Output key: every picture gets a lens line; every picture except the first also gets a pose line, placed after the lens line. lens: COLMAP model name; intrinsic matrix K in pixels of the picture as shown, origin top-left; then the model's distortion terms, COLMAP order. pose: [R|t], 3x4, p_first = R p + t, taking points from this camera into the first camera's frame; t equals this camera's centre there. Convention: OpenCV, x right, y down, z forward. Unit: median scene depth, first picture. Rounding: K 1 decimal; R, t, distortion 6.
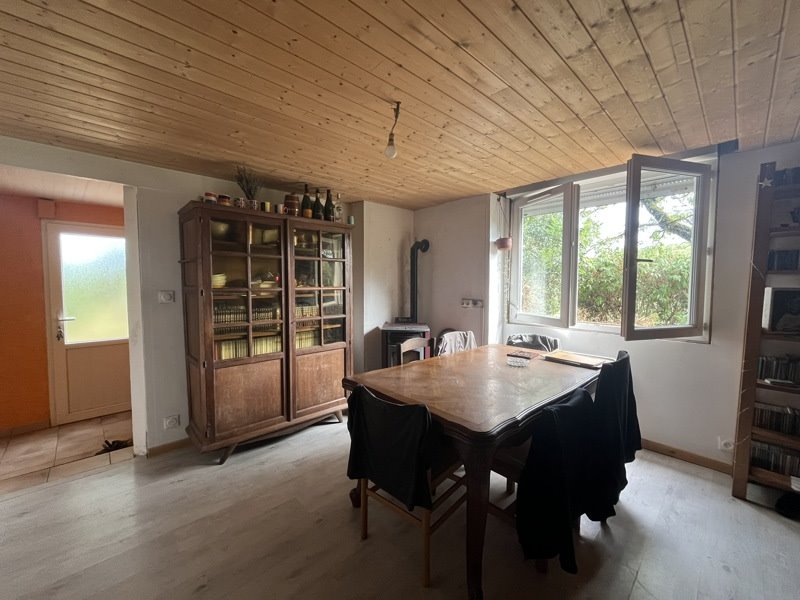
lens RADIAL K [[324.5, 0, 397.6], [0, 324.5, 301.3], [0, 0, 1]] dist [-0.003305, -0.000282]
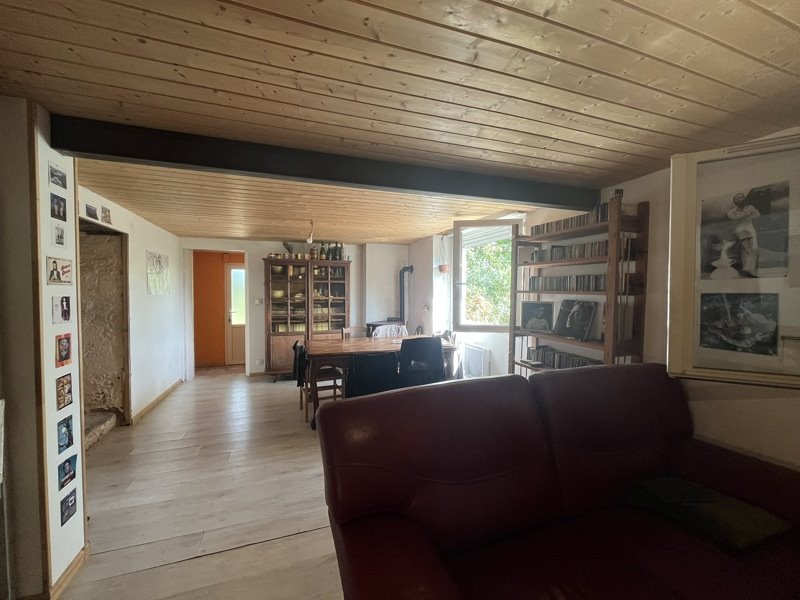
lens RADIAL K [[324.5, 0, 403.0], [0, 324.5, 298.6], [0, 0, 1]] dist [-0.003305, -0.000282]
pose [[0.915678, 0.009773, -0.401793, 0.951560], [-0.022019, 0.999423, -0.025871, 0.001065], [0.401308, 0.032536, 0.915365, -0.529603]]
